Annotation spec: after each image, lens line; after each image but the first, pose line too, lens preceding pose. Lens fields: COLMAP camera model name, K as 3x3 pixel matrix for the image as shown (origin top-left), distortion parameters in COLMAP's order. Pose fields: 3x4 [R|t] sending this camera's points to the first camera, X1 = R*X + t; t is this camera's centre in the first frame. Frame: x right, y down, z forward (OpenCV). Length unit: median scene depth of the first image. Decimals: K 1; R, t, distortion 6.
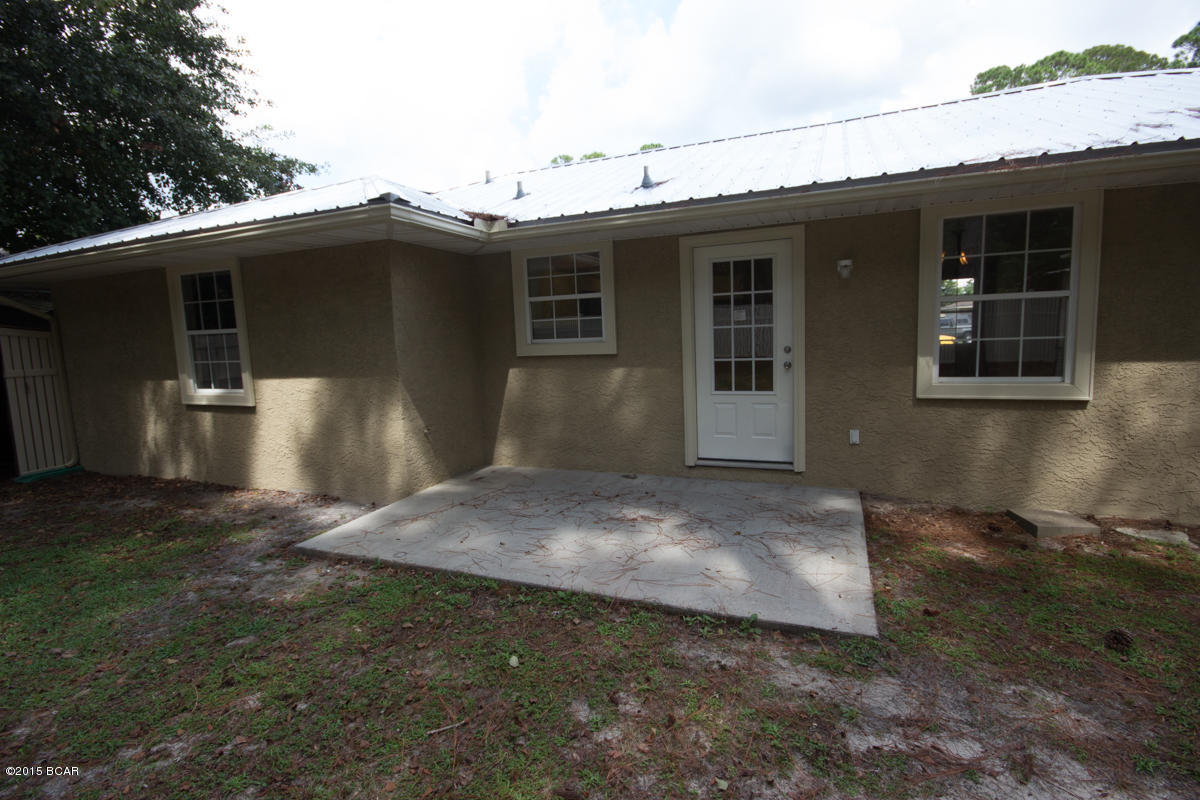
lens RADIAL K [[553.4, 0, 606.2], [0, 553.4, 397.0], [0, 0, 1]] dist [0.012546, -0.013436]
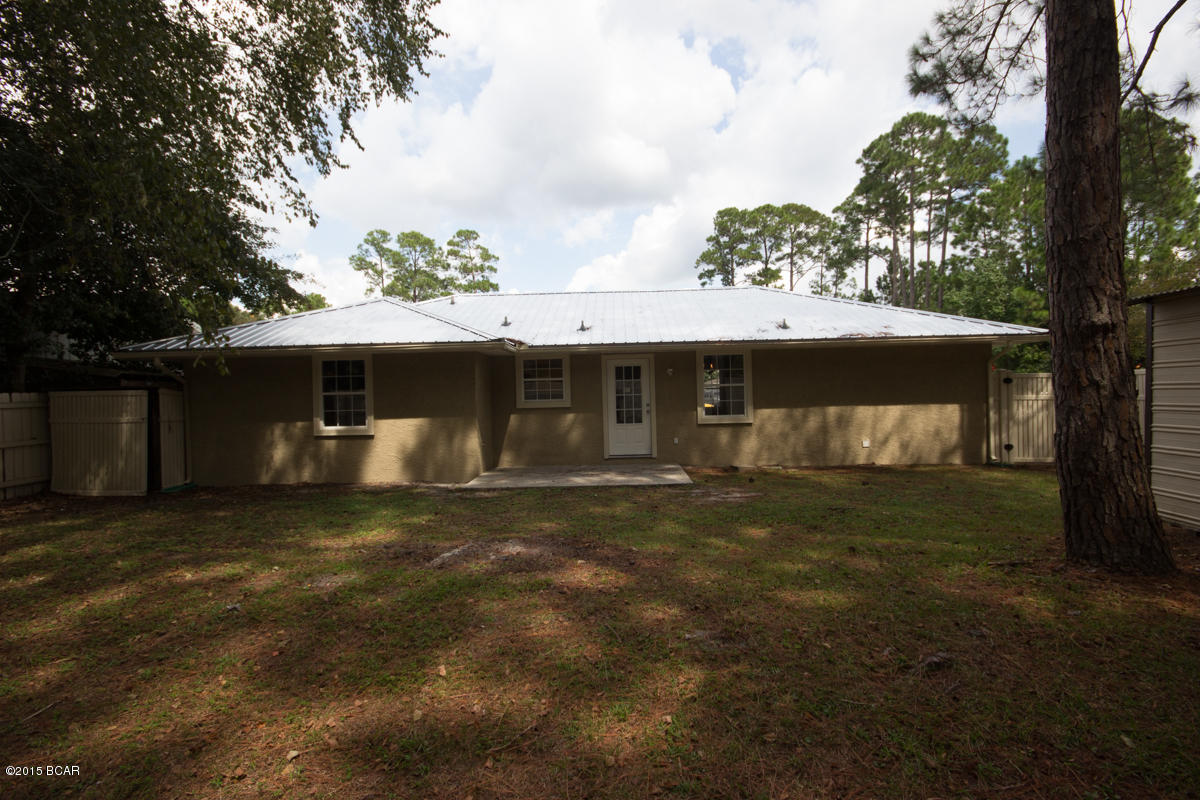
lens RADIAL K [[553.4, 0, 606.2], [0, 553.4, 397.0], [0, 0, 1]] dist [0.012546, -0.013436]
pose [[0.933467, 0.013889, 0.358395, -0.580605], [0.030123, 0.992683, -0.116929, 0.128276], [-0.357397, 0.119946, 0.926218, -0.946655]]
